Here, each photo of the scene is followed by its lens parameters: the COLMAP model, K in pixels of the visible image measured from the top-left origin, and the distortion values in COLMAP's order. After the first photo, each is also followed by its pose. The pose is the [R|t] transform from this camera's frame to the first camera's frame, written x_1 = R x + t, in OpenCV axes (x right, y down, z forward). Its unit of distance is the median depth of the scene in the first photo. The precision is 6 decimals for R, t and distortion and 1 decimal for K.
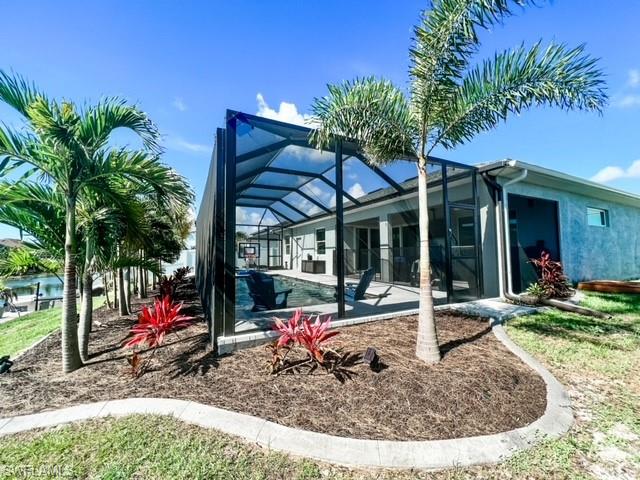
lens RADIAL K [[258.5, 0, 320.0], [0, 258.5, 239.9], [0, 0, 1]] dist [0.000988, 0.000074]
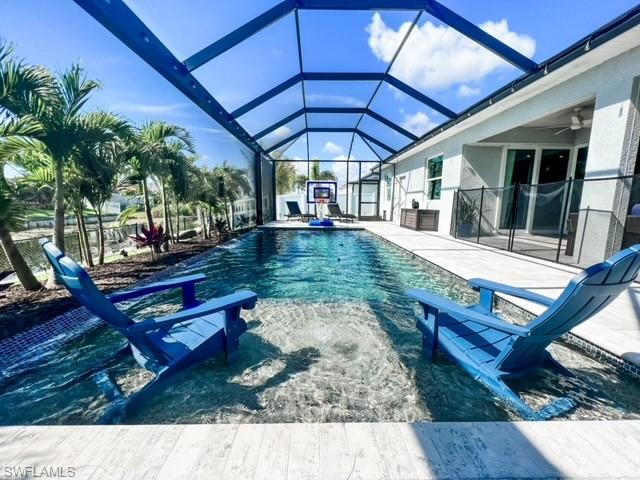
lens RADIAL K [[258.5, 0, 318.0], [0, 258.5, 244.4], [0, 0, 1]] dist [0.000988, 0.000074]
pose [[0.901665, 0.080622, -0.424854, 0.027384], [0.011848, 0.977493, 0.210636, 0.026051], [0.432274, -0.194957, 0.880415, 0.305294]]
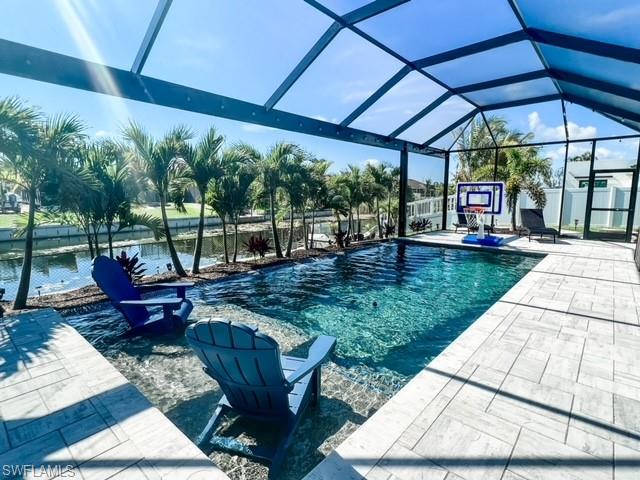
lens RADIAL K [[334.8, 0, 320.1], [0, 334.8, 239.8], [0, 0, 1]] dist [0.000012, 0.000144]
pose [[0.385204, 0.134464, -0.912983, 0.195422], [0.048824, 0.984972, 0.165666, -0.004077], [0.921539, -0.108391, 0.372850, 0.414507]]
